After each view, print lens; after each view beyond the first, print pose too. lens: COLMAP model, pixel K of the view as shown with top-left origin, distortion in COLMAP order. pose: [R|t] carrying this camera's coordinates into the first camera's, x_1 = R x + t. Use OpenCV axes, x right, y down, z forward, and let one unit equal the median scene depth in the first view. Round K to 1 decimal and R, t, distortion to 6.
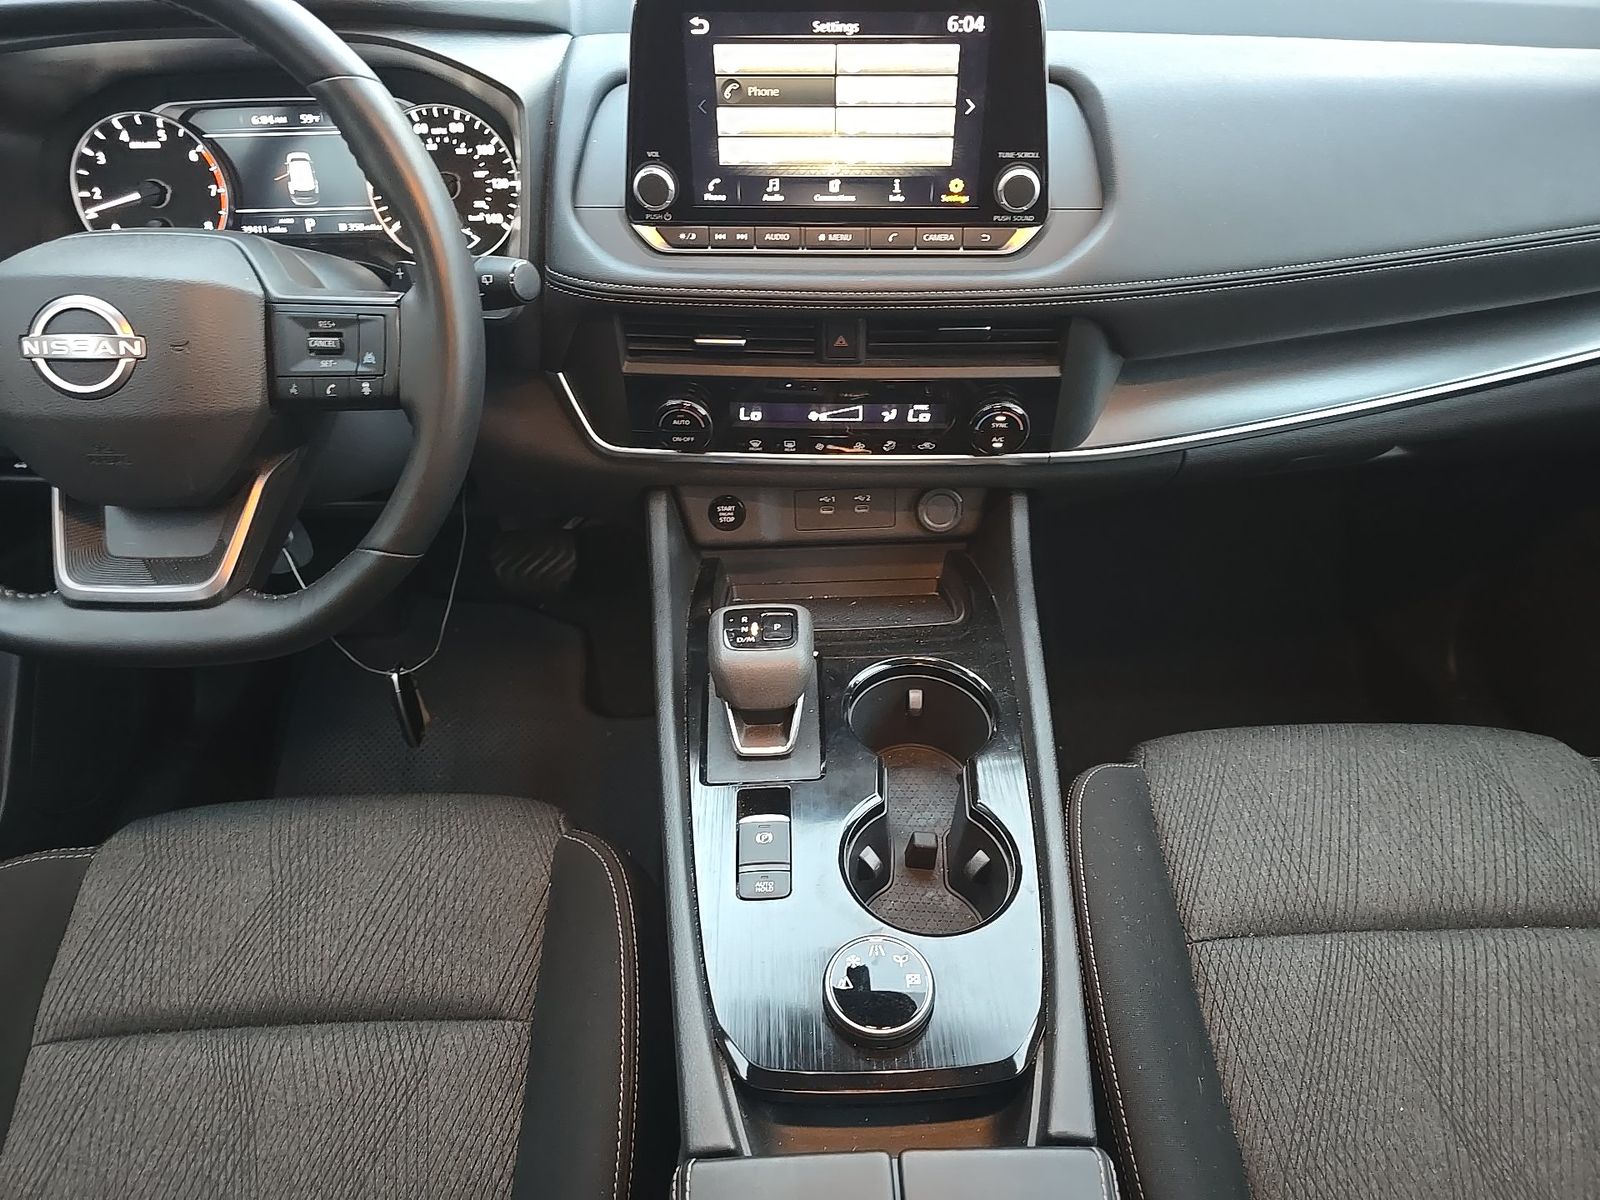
lens RADIAL K [[1048.2, 0, 800.0], [0, 1048.2, 600.0], [0, 0, 1]] dist [0.065150, -0.057338]
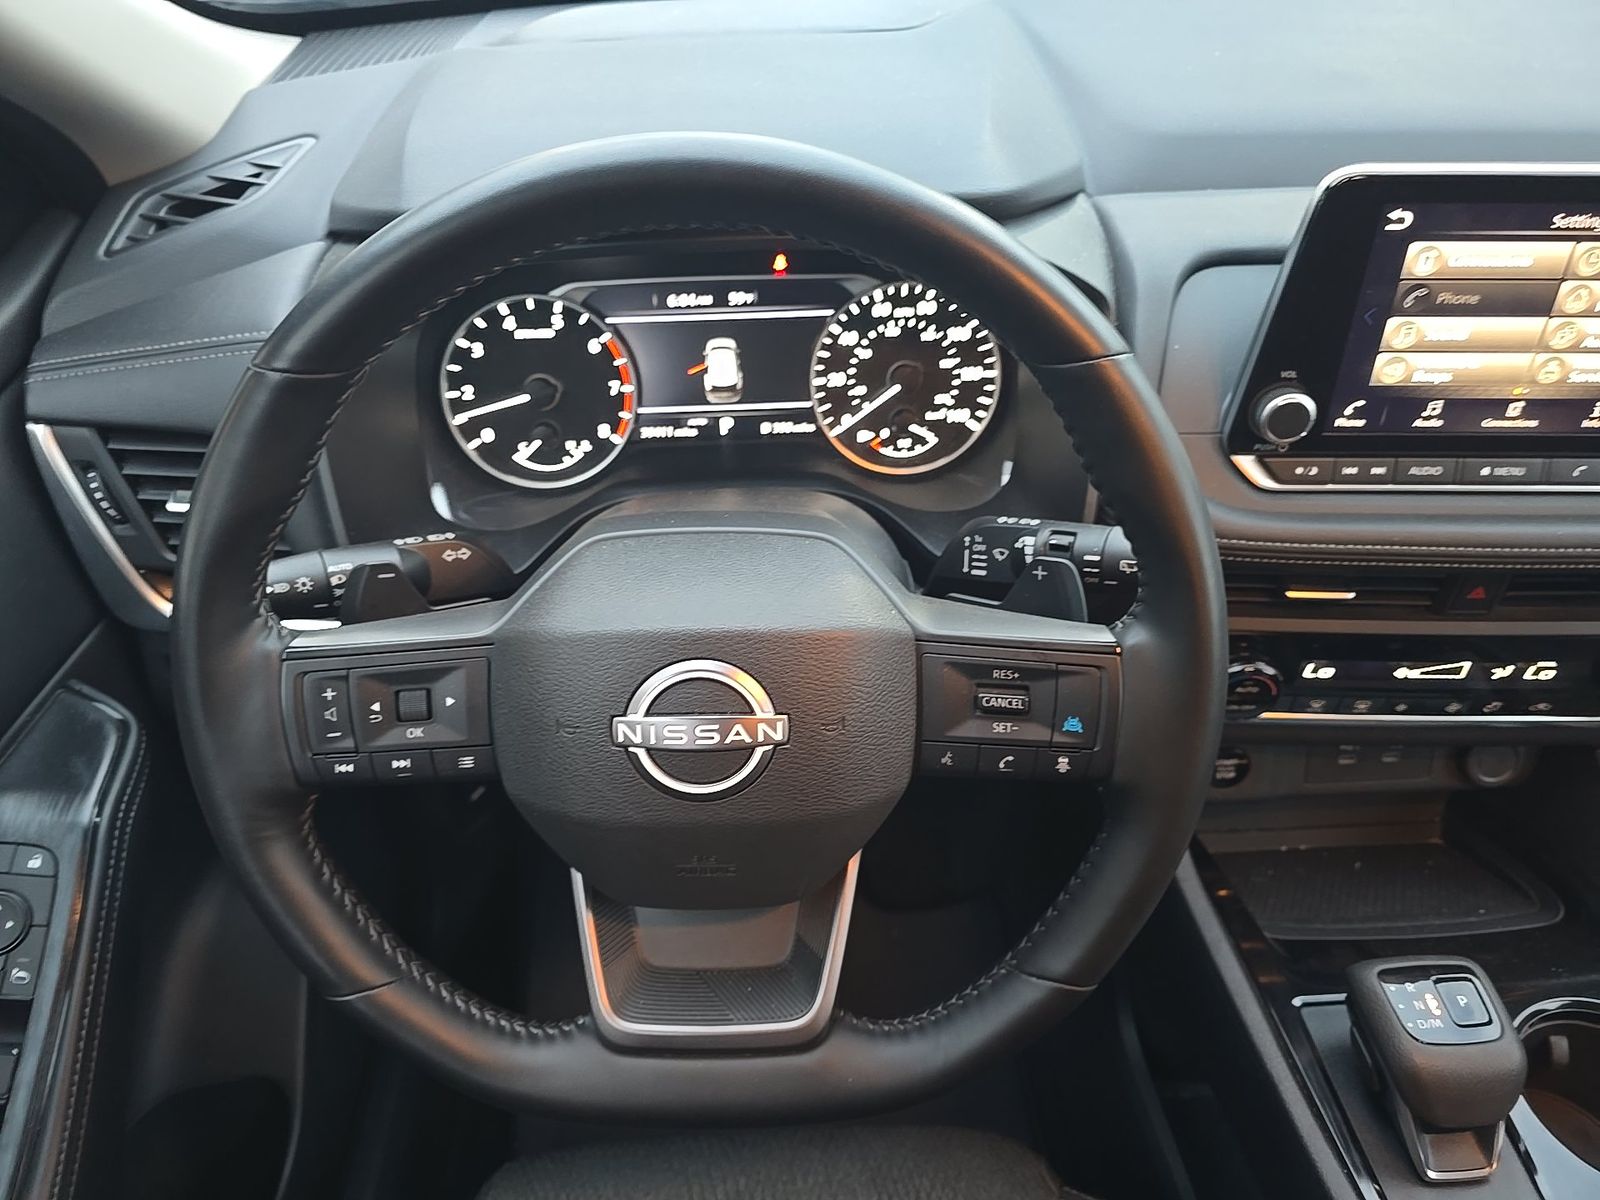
lens RADIAL K [[1061.3, 0, 800.0], [0, 1061.3, 600.0], [0, 0, 1]] dist [0.061095, -0.056458]
pose [[0.999671, -0.010660, 0.023317, -0.450422], [0.010726, 0.999939, -0.002696, -0.232099], [-0.023287, 0.002946, 0.999724, 0.214332]]
